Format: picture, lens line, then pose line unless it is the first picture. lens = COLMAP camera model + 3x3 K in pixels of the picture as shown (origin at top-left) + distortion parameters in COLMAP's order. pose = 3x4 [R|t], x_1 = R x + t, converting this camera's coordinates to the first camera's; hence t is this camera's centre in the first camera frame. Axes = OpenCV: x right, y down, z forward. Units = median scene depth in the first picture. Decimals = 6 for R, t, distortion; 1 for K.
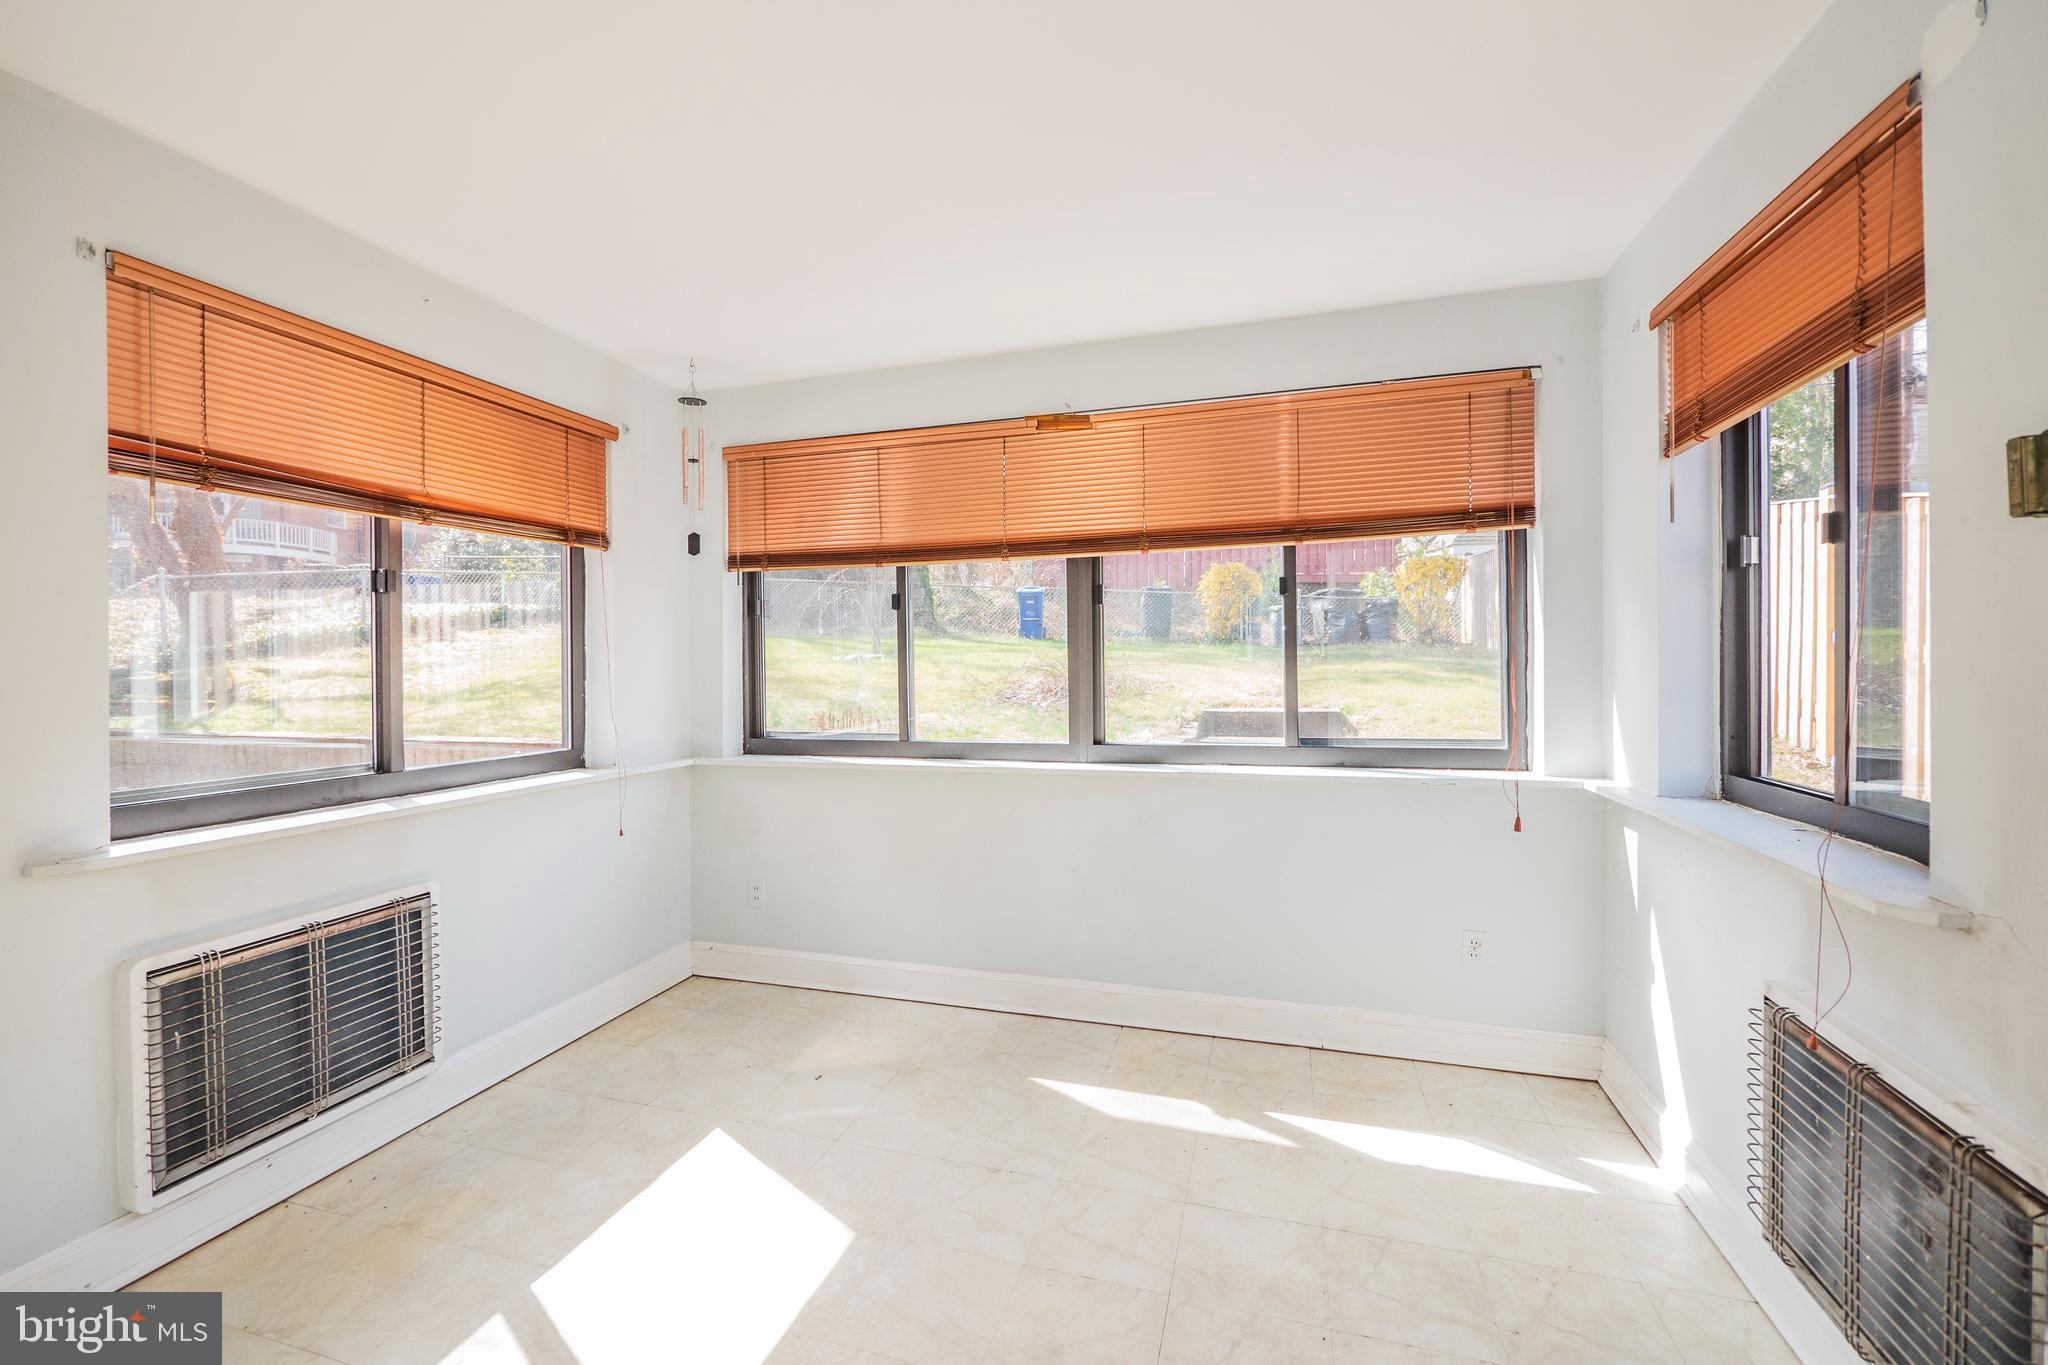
lens RADIAL K [[861.7, 0, 1019.4], [0, 861.7, 672.0], [0, 0, 1]] dist [-0.009384, 0.001363]
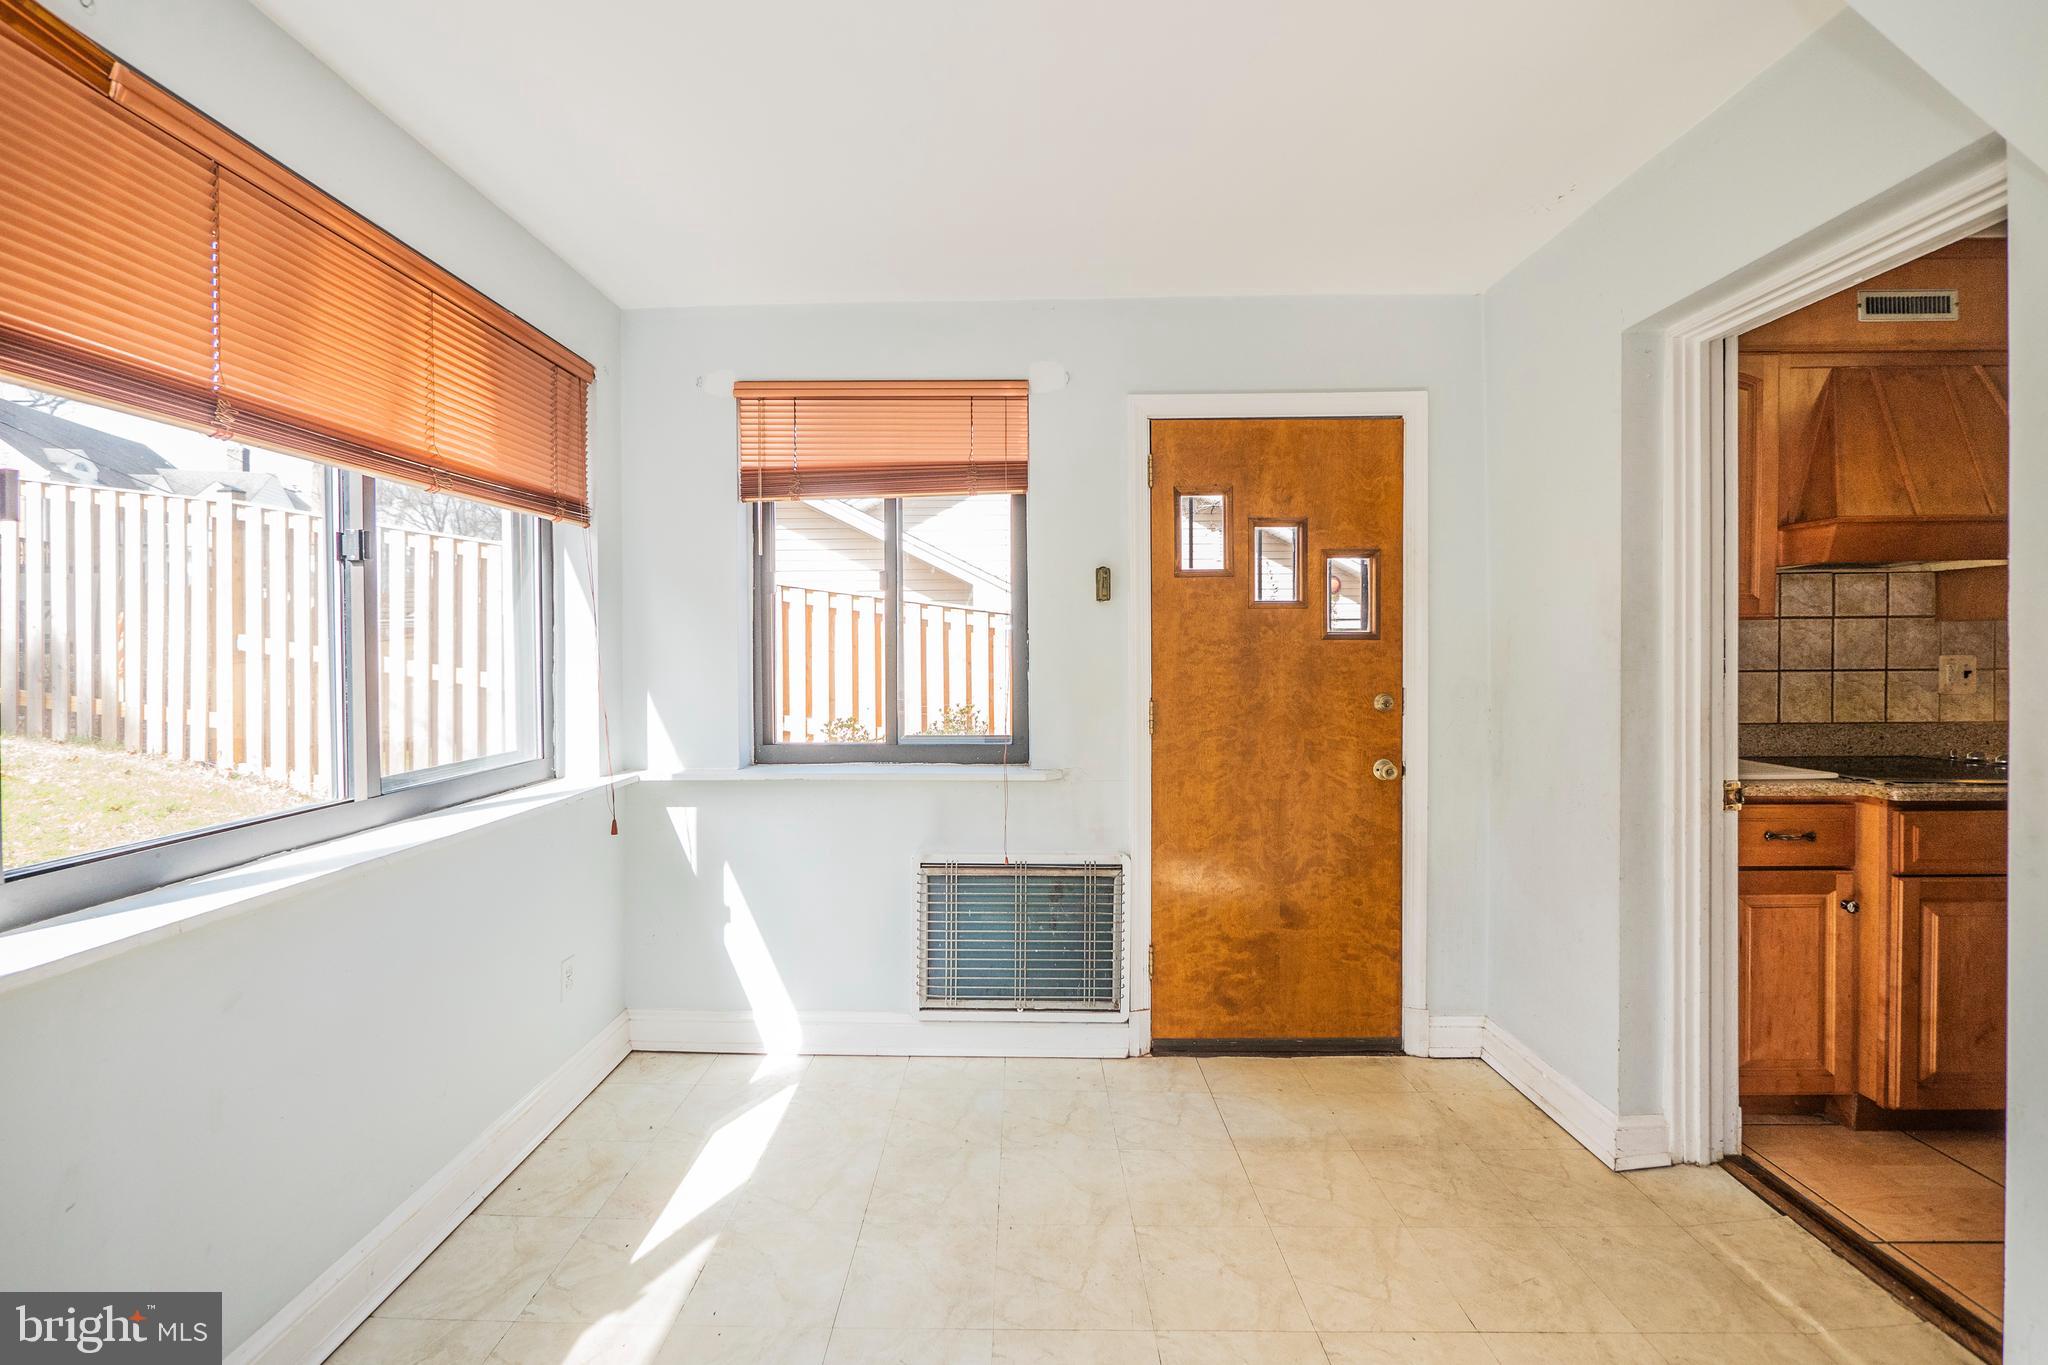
lens RADIAL K [[861.7, 0, 1020.7], [0, 861.7, 668.4], [0, 0, 1]] dist [-0.009384, 0.001363]
pose [[-0.285965, -0.013829, 0.958140, -0.543375], [0.012754, 0.999752, 0.018236, -0.019509], [-0.958155, 0.017435, -0.285718, 0.905252]]
